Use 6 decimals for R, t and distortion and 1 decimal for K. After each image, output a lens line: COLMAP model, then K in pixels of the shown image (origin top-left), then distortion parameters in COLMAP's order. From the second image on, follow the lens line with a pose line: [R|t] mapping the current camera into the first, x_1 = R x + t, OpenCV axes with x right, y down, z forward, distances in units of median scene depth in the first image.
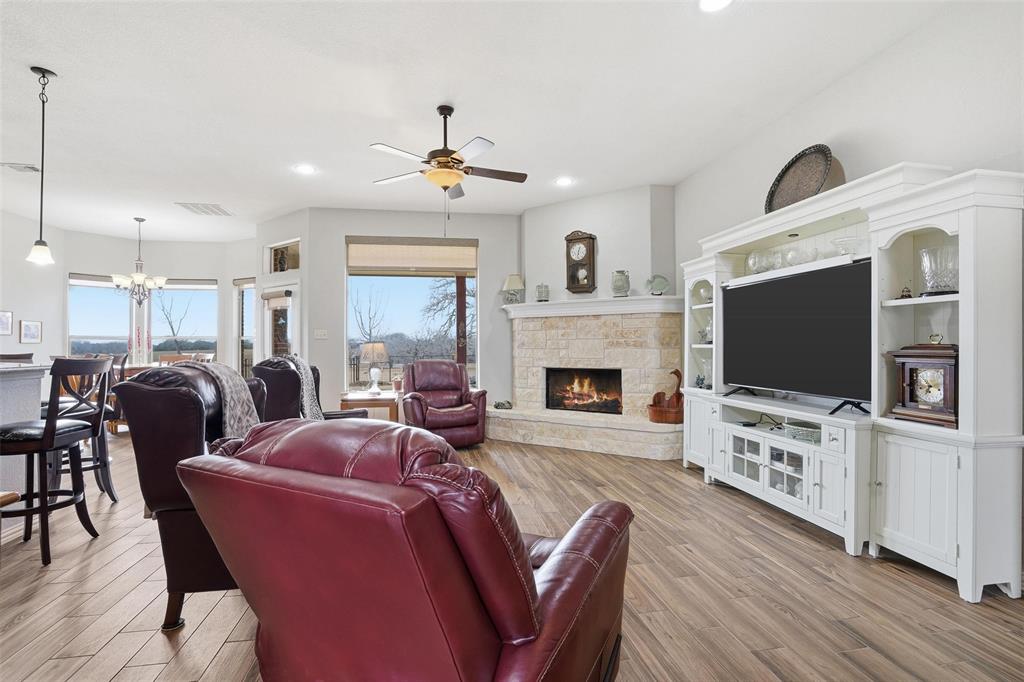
lens RADIAL K [[479.4, 0, 510.7], [0, 479.4, 340.3], [0, 0, 1]] dist [-0.049280, 0.016453]
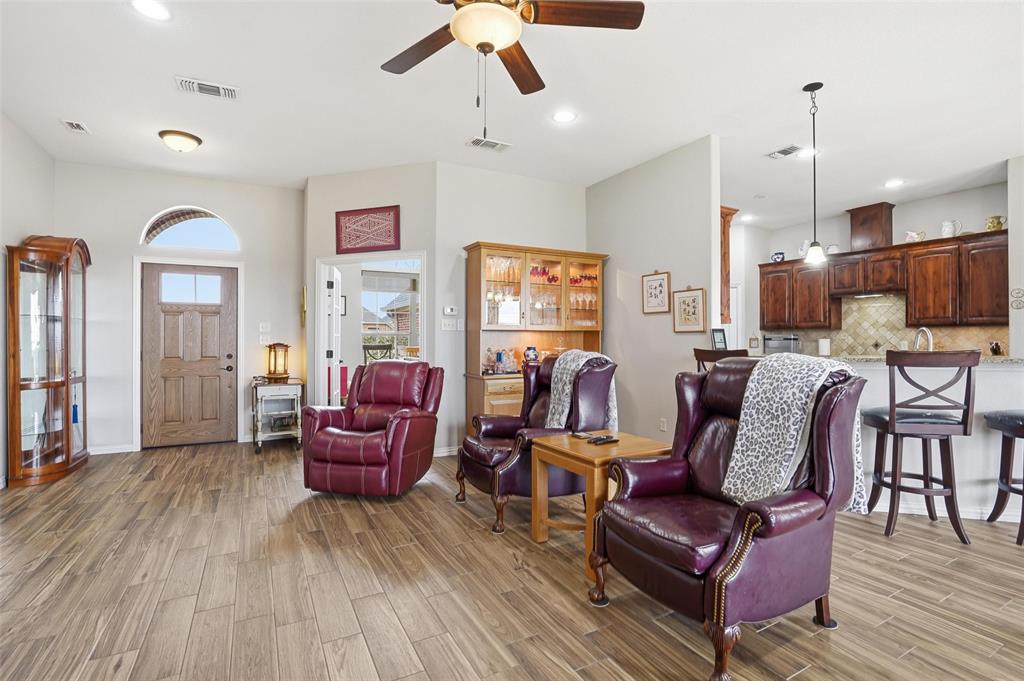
lens RADIAL K [[479.4, 0, 509.5], [0, 479.4, 338.6], [0, 0, 1]] dist [-0.049280, 0.016453]
pose [[-0.949218, 0.002356, -0.314610, 0.003842], [0.007217, 0.999872, -0.014287, 0.011279], [0.314537, -0.015832, -0.949113, 1.003689]]
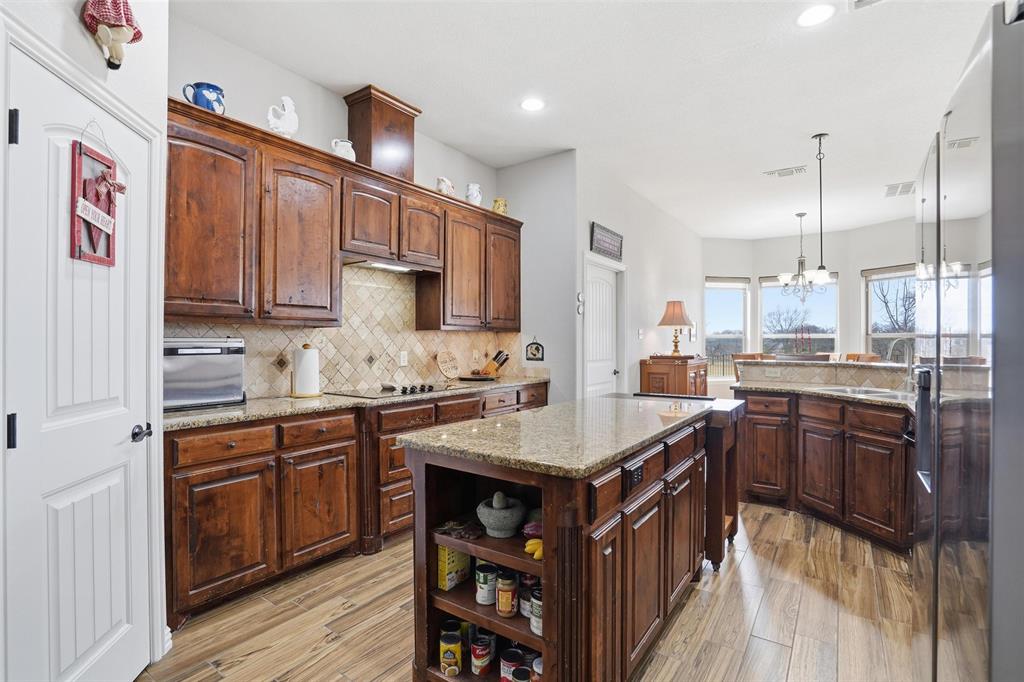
lens RADIAL K [[479.4, 0, 522.2], [0, 479.4, 339.2], [0, 0, 1]] dist [-0.049280, 0.016453]
pose [[0.713060, 0.003985, -0.701091, -0.629998], [0.004494, 0.999937, 0.010255, -0.014997], [0.701088, -0.010463, 0.712998, -0.130297]]
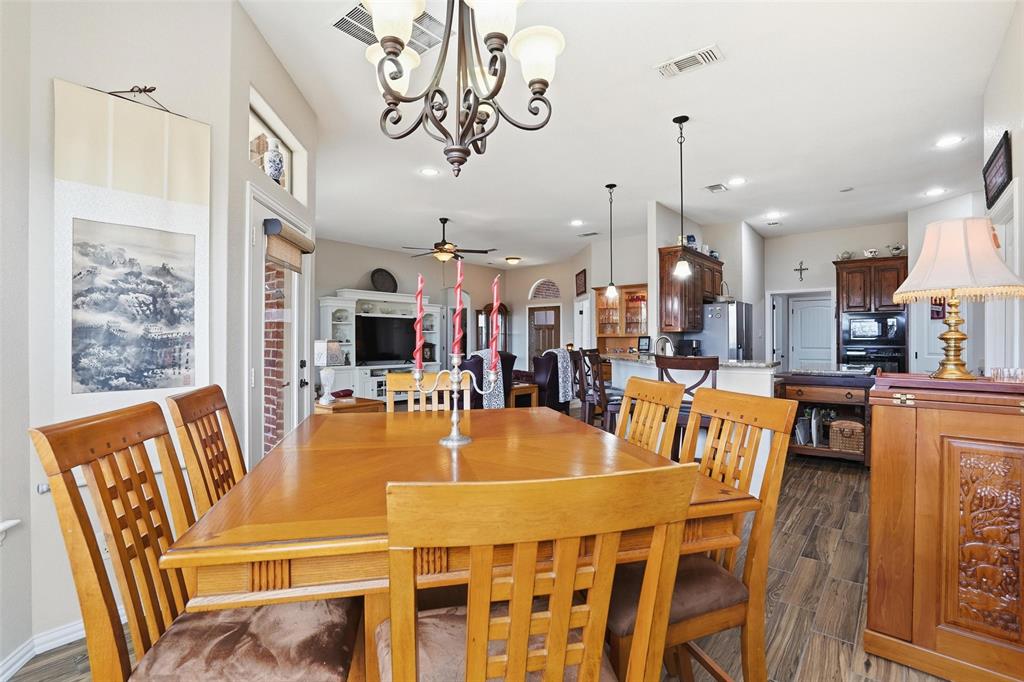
lens RADIAL K [[479.4, 0, 513.1], [0, 479.4, 339.1], [0, 0, 1]] dist [-0.049280, 0.016453]
pose [[-0.649177, 0.004403, 0.760624, -1.181759], [-0.005692, 0.999927, -0.010646, 0.008002], [-0.760616, -0.011241, -0.649105, 1.351585]]
